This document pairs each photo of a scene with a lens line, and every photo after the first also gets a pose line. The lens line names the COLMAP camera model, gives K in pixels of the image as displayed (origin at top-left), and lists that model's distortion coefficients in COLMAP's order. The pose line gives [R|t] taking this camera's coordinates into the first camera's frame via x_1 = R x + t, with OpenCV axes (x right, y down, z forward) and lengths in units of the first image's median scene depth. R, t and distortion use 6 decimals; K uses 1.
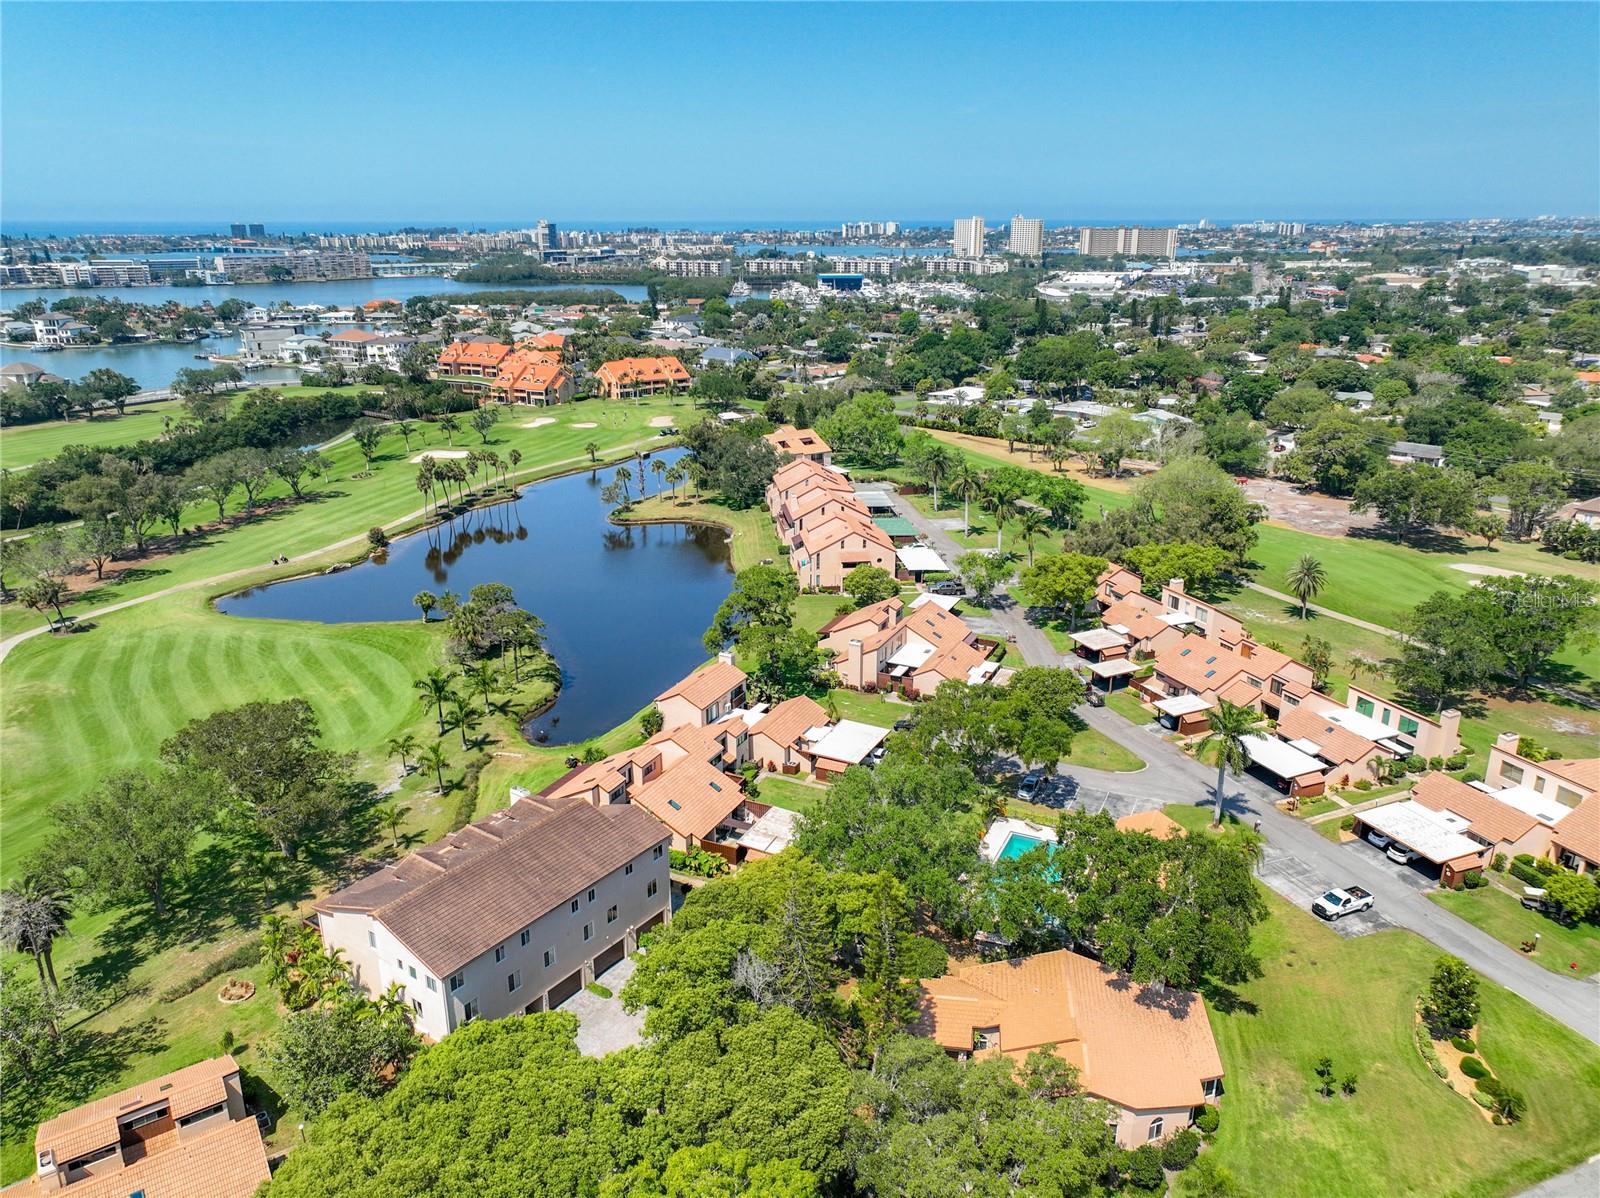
lens RADIAL K [[1139.6, 0, 800.0], [0, 1139.6, 599.0], [0, 0, 1]] dist [0.006172, 0.003782]
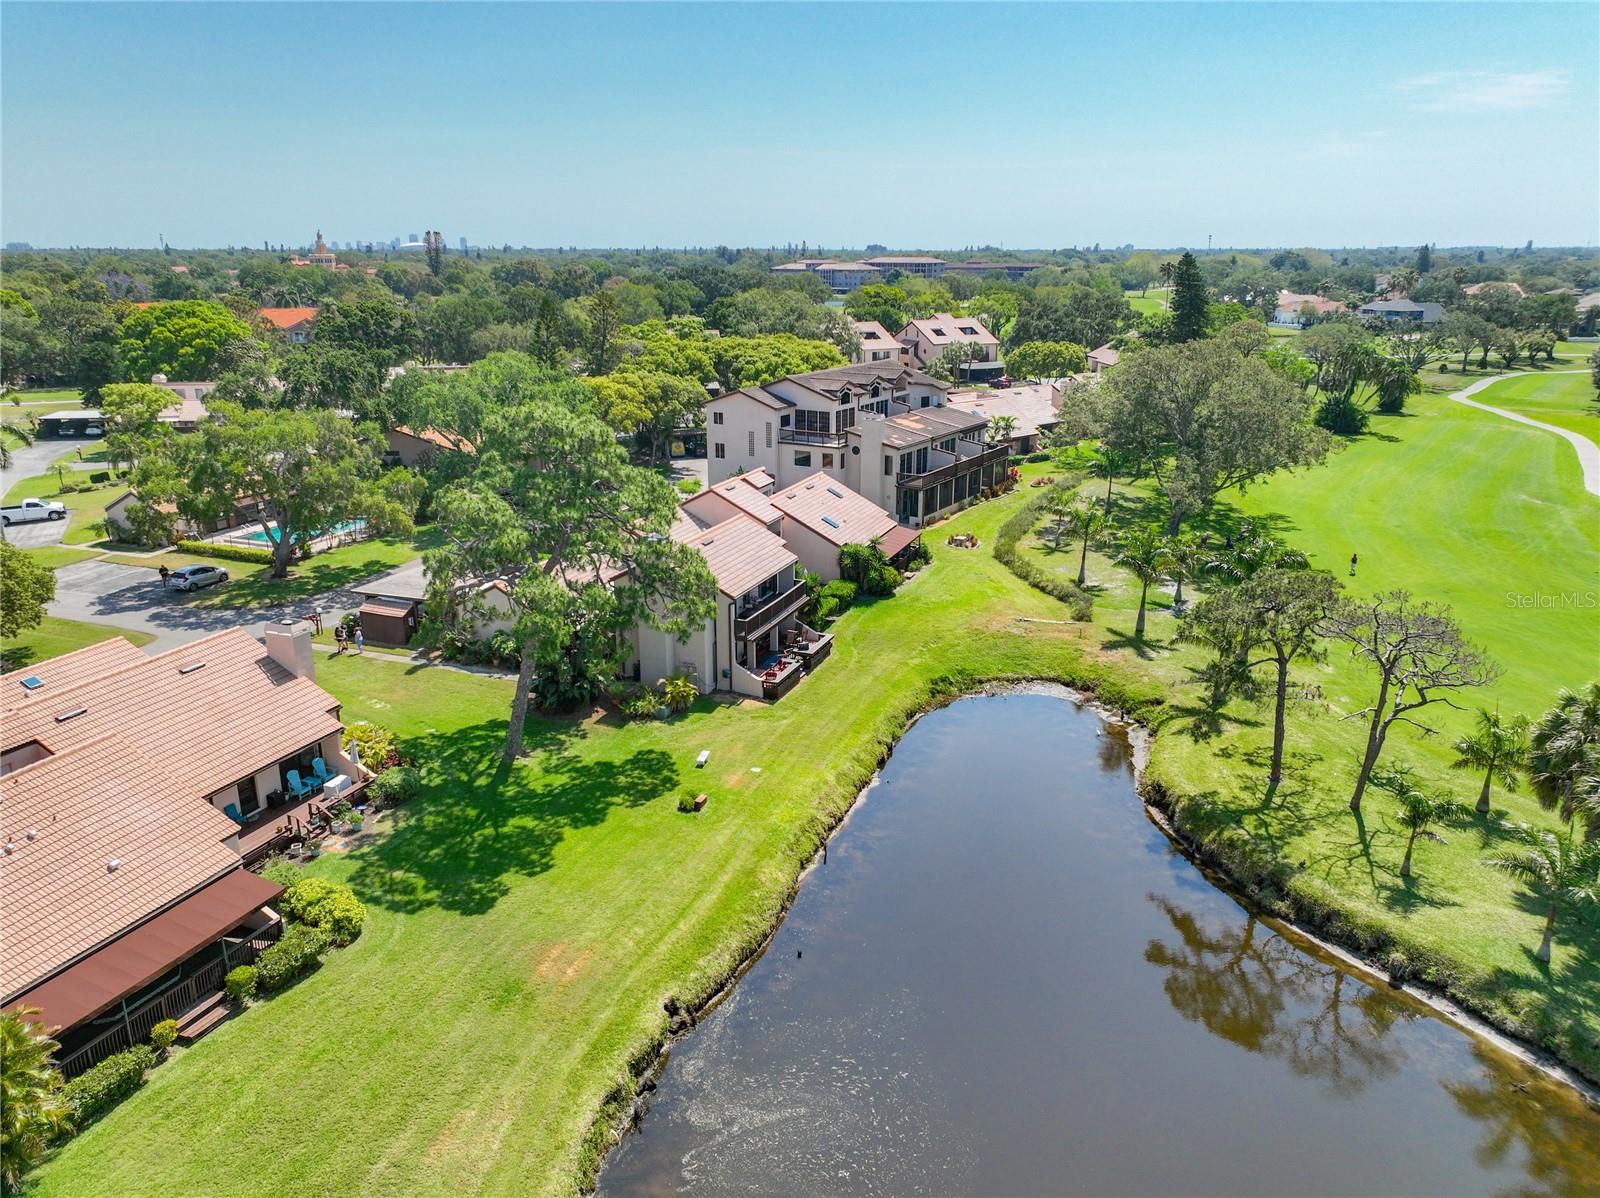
lens RADIAL K [[1139.6, 0, 800.0], [0, 1139.6, 599.0], [0, 0, 1]] dist [0.006172, 0.003782]
pose [[-0.998641, 0.017145, -0.049224, -0.036472], [-0.014398, 0.816885, 0.576621, -0.068575], [0.050097, 0.576546, -0.815527, 0.506652]]
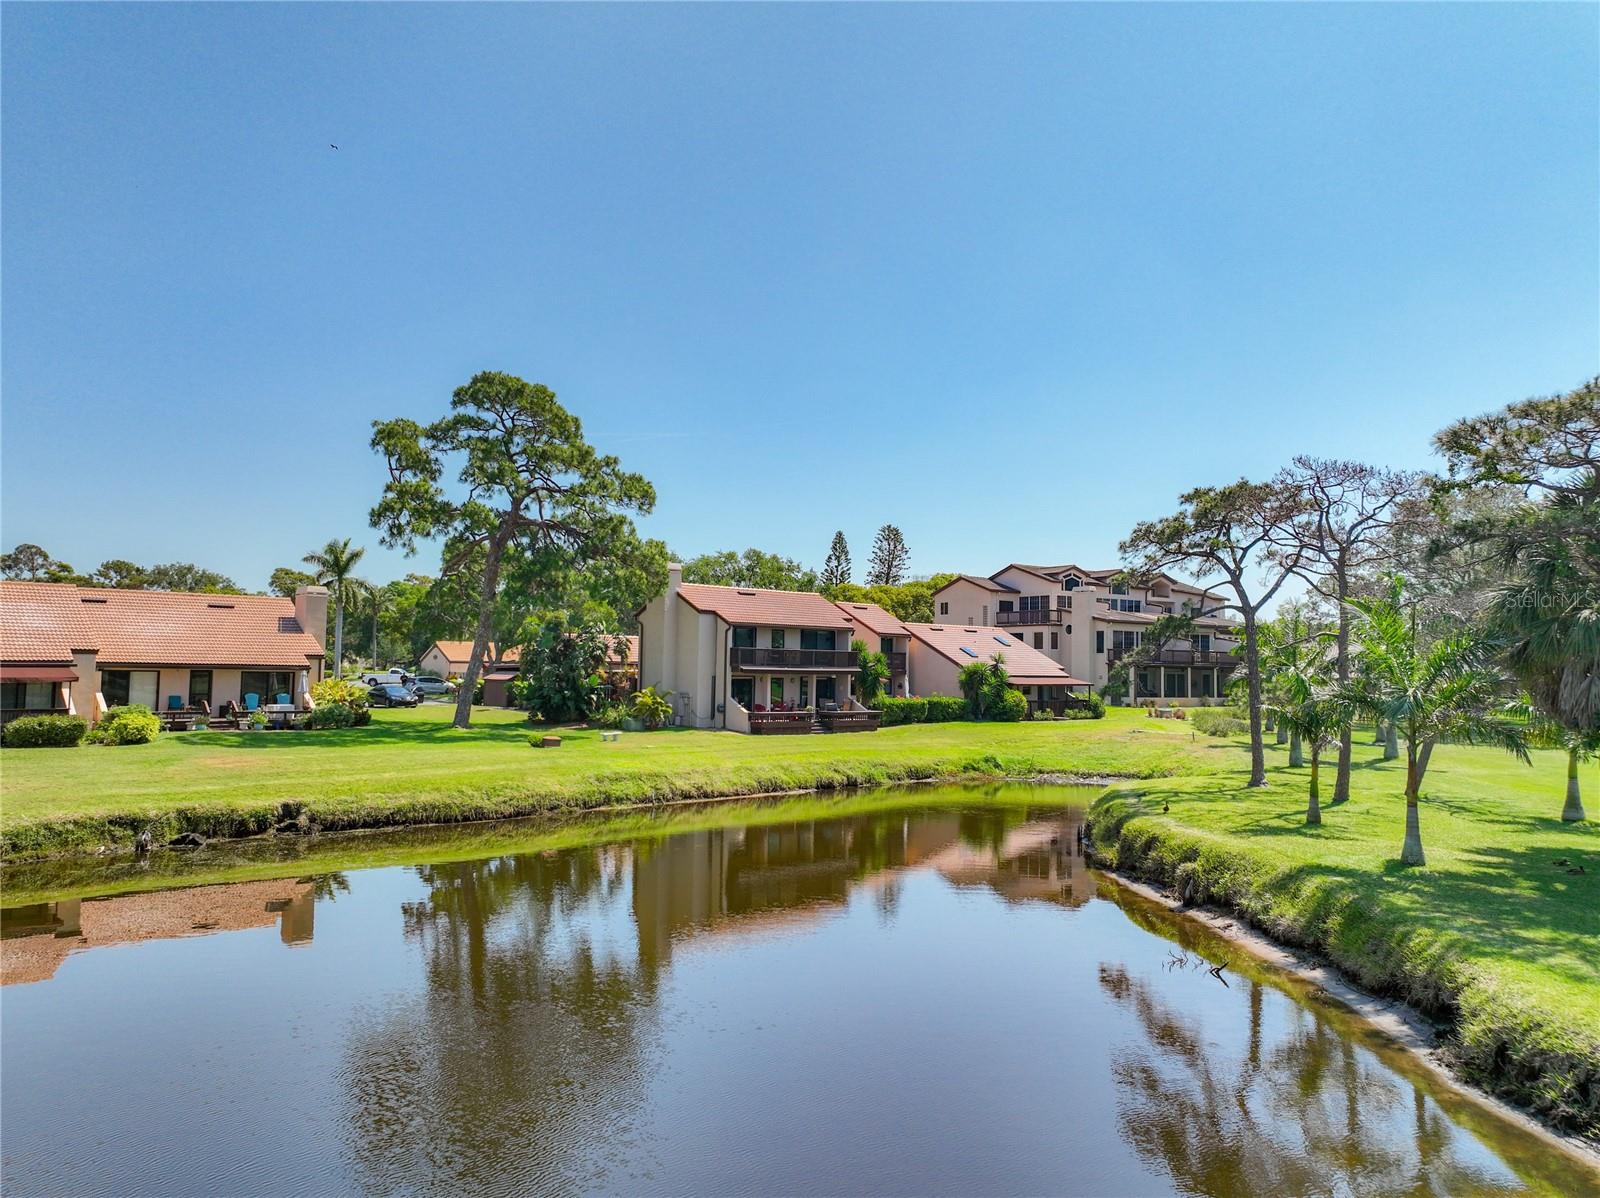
lens RADIAL K [[1115.9, 0, 800.0], [0, 1115.9, 599.0], [0, 0, 1]] dist [0.003489, 0.001549]
pose [[-0.920264, 0.008826, 0.391198, -0.103258], [0.107237, 0.967158, 0.230446, -0.012214], [-0.376317, 0.254022, -0.890987, 0.504787]]
